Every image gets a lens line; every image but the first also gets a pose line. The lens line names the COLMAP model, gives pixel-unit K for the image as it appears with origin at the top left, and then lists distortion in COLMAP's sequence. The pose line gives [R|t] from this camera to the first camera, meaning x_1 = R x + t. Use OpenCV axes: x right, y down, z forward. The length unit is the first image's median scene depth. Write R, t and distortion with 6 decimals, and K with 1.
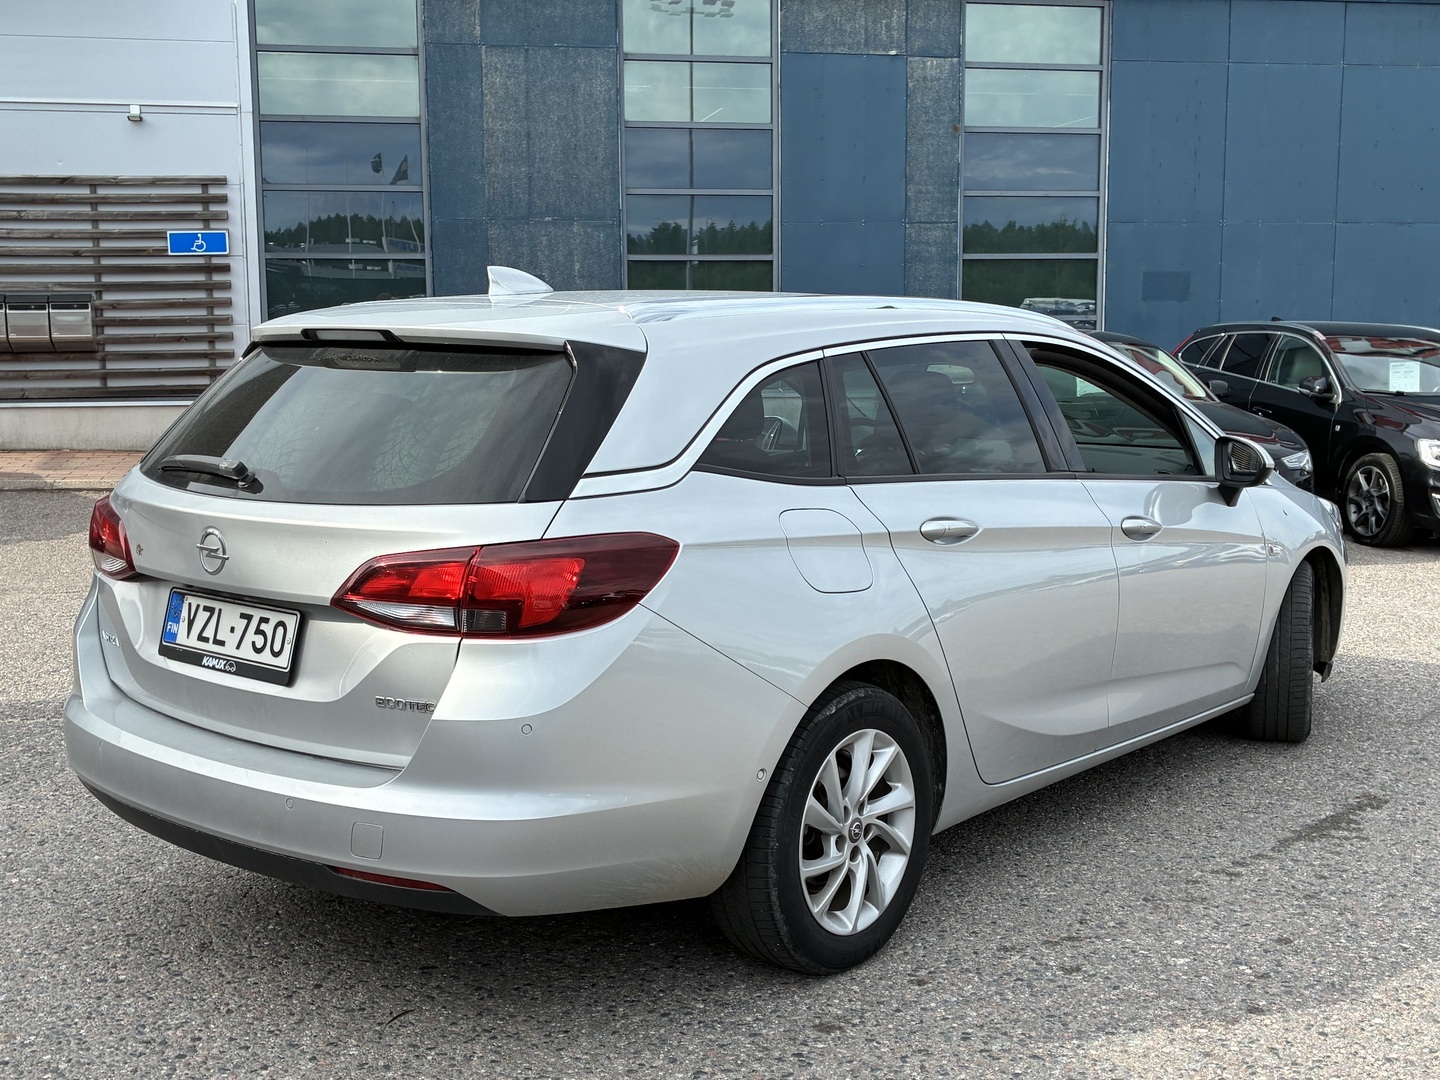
lens RADIAL K [[1652.1, 0, 720.0], [0, 1652.1, 540.0], [0, 0, 1]] dist [0.001133, 0.038579]
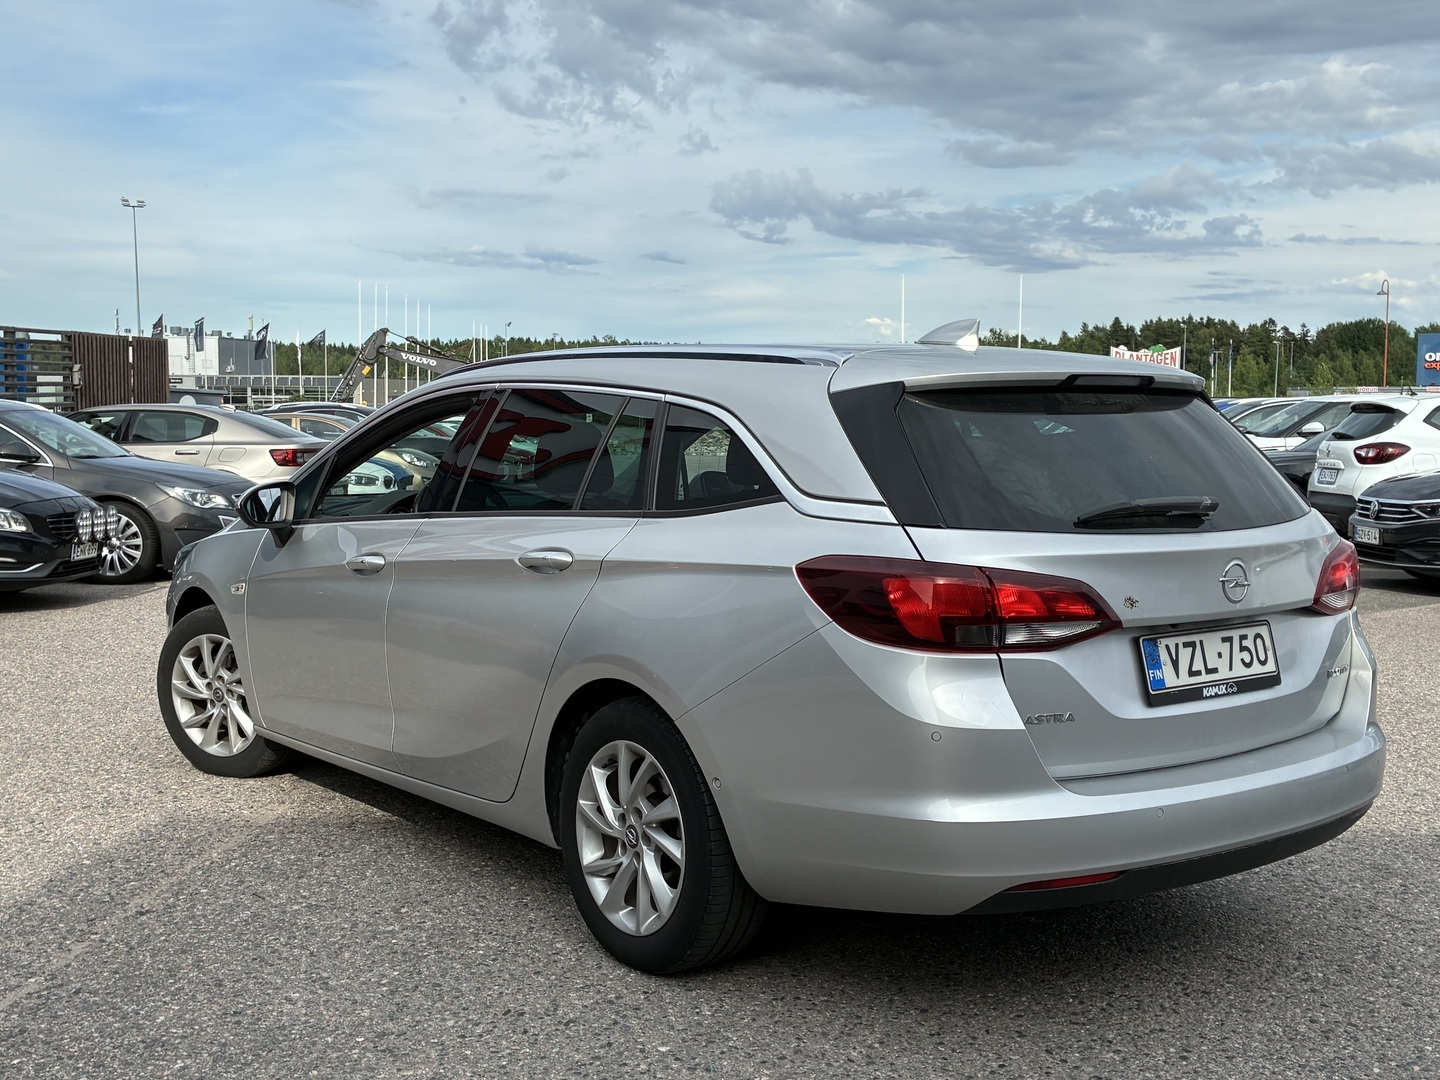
lens RADIAL K [[1658.3, 0, 717.6], [0, 1658.3, 515.3], [0, 0, 1]] dist [0.032090, 0.003146]
pose [[0.227209, -0.066399, 0.971580, -1.350341], [0.123167, 0.991621, 0.038965, -0.111924], [-0.966026, 0.110813, 0.233484, 1.015080]]
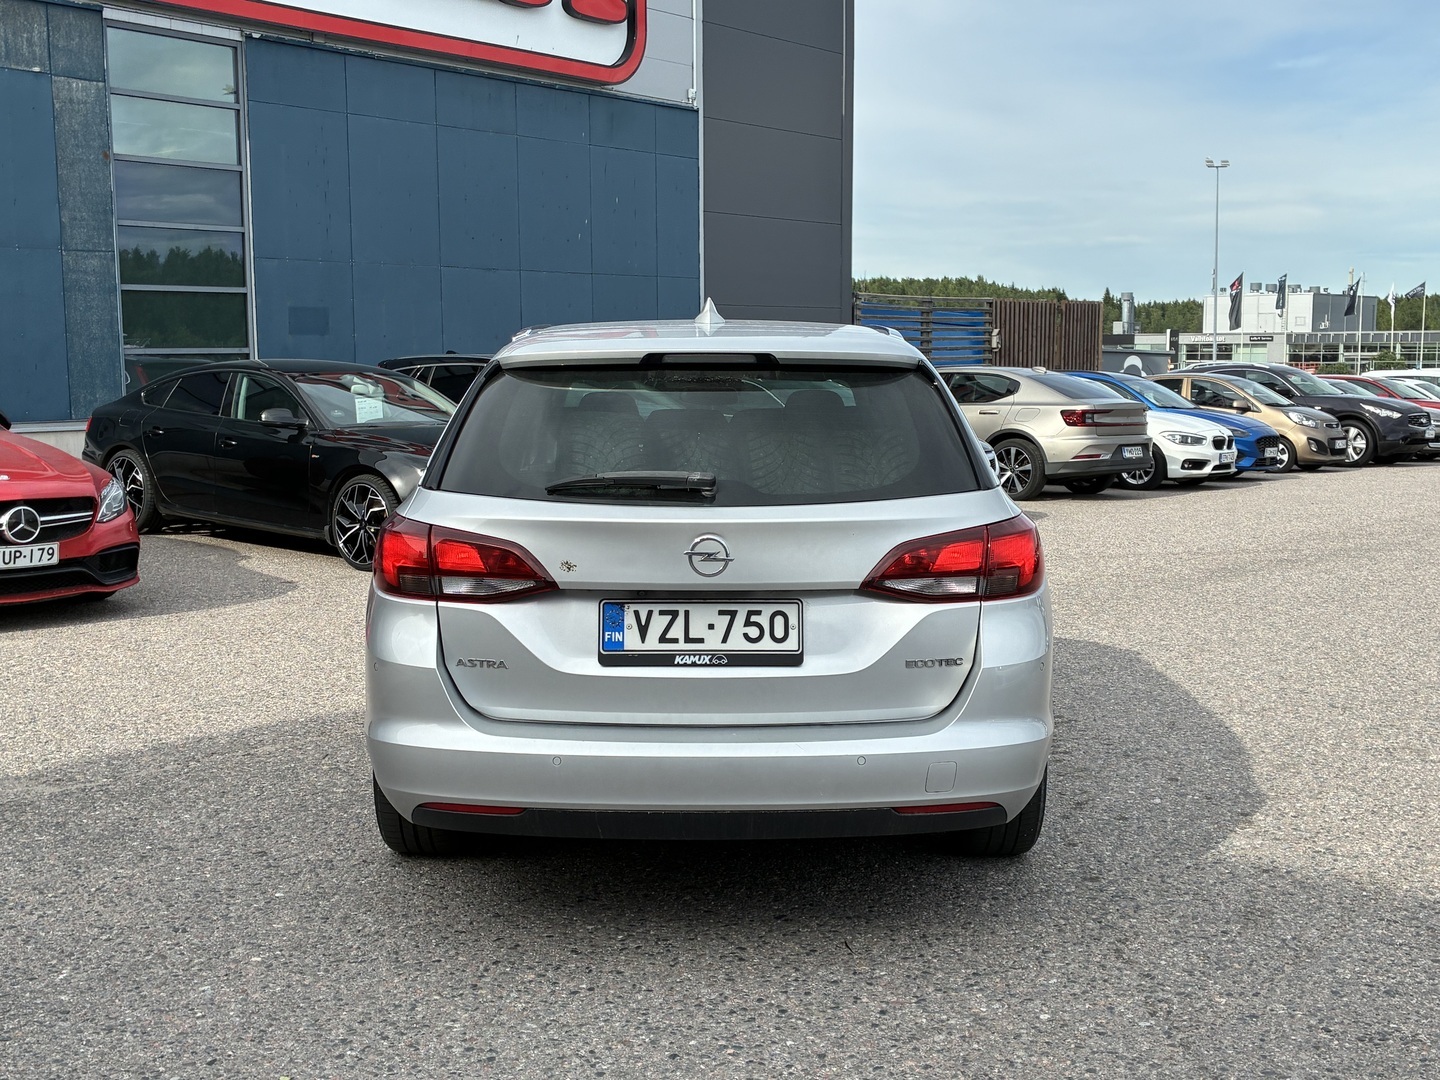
lens RADIAL K [[1658.3, 0, 717.6], [0, 1658.3, 515.3], [0, 0, 1]] dist [0.032090, 0.003146]
pose [[0.765033, -0.062567, 0.640945, -0.954112], [0.085953, 0.996285, -0.005339, -0.012329], [-0.638230, 0.059175, 0.767568, 0.147204]]
